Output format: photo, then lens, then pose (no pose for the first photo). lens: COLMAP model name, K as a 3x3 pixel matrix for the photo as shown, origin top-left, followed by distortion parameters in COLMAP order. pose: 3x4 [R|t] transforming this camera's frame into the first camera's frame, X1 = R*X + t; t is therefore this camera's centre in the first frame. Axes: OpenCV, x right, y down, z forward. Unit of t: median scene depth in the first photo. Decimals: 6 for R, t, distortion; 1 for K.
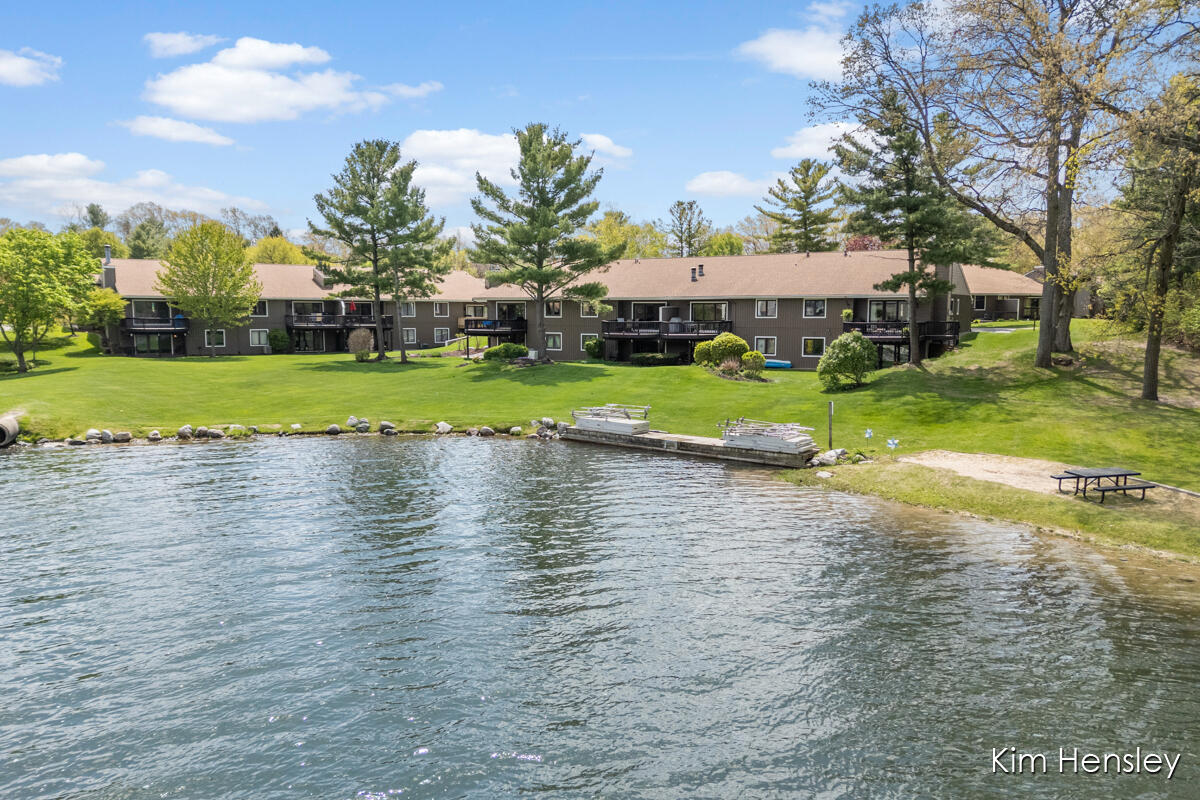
lens RADIAL K [[881.0, 0, 599.3], [0, 881.0, 384.2], [0, 0, 1]] dist [0.076829, -0.083253]
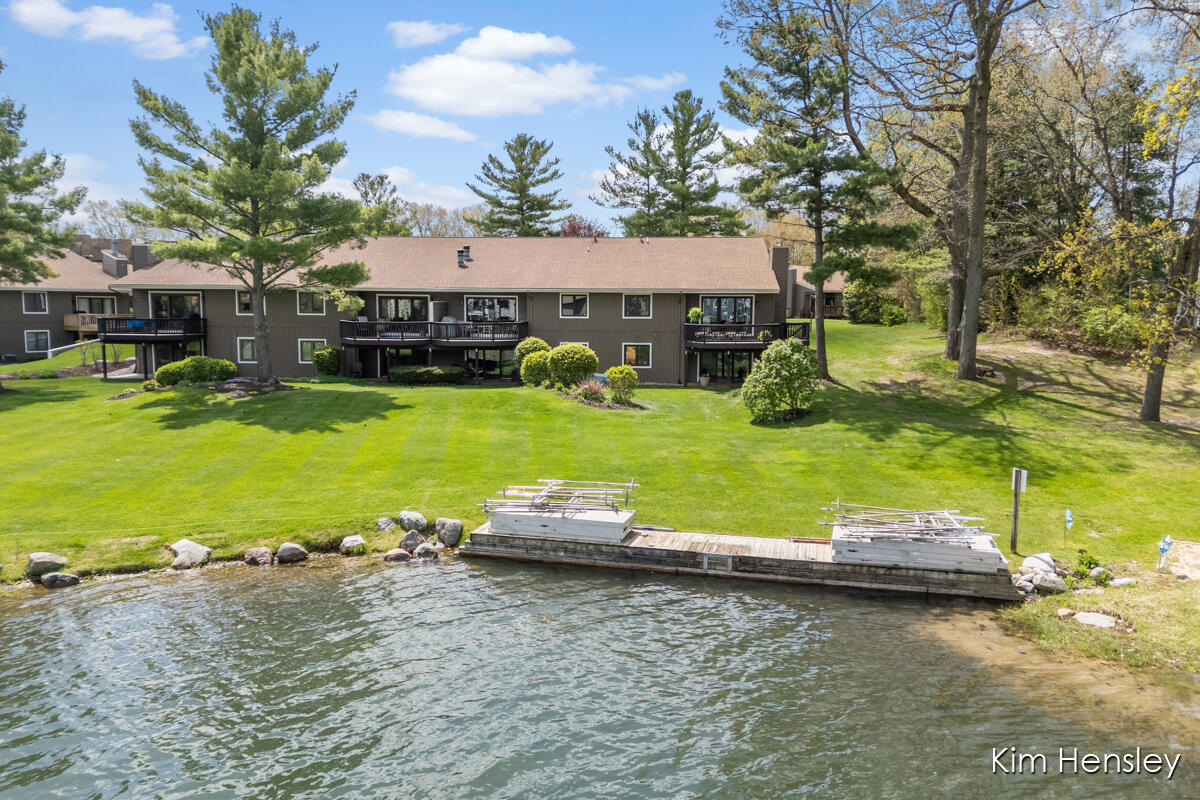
lens RADIAL K [[881.0, 0, 599.3], [0, 881.0, 384.2], [0, 0, 1]] dist [0.076829, -0.083253]
pose [[0.909804, -0.030293, 0.413932, -0.112719], [0.029308, 0.999532, 0.008732, -0.024849], [-0.414003, 0.004187, 0.910266, 0.314348]]
